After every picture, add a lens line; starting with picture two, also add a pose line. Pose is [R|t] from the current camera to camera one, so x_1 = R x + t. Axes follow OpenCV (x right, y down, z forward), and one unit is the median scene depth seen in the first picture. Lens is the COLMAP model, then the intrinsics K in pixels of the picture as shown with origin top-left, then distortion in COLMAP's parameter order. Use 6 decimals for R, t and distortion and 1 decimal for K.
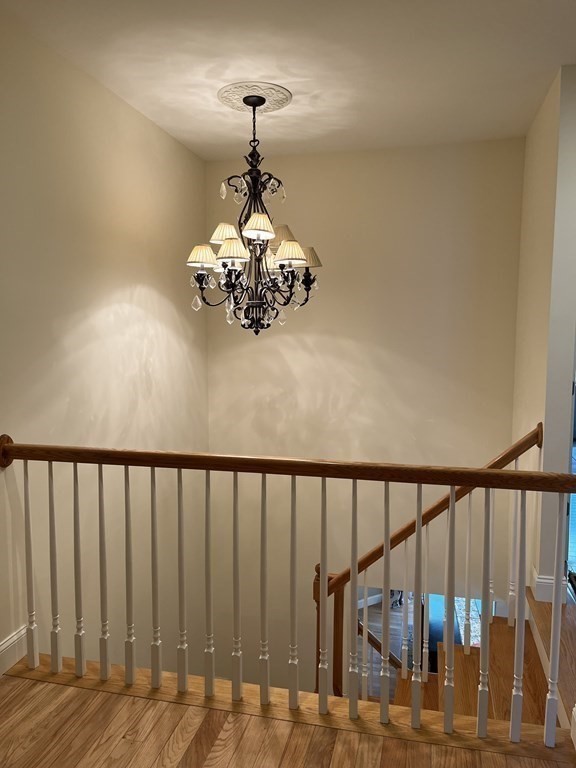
lens RADIAL K [[580.5, 0, 289.8], [0, 580.5, 386.6], [0, 0, 1]] dist [0.064272, -0.075705]
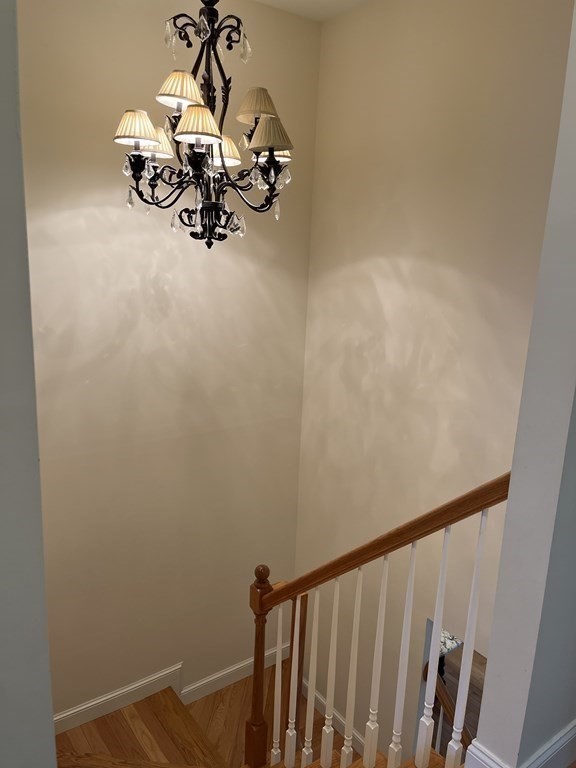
lens RADIAL K [[580.5, 0, 287.1], [0, 580.5, 380.3], [0, 0, 1]] dist [0.064272, -0.075705]
pose [[0.748509, 0.174341, -0.639796, 0.403543], [-0.107464, 0.983958, 0.142398, -0.030143], [0.654359, -0.037831, 0.755237, 0.377110]]
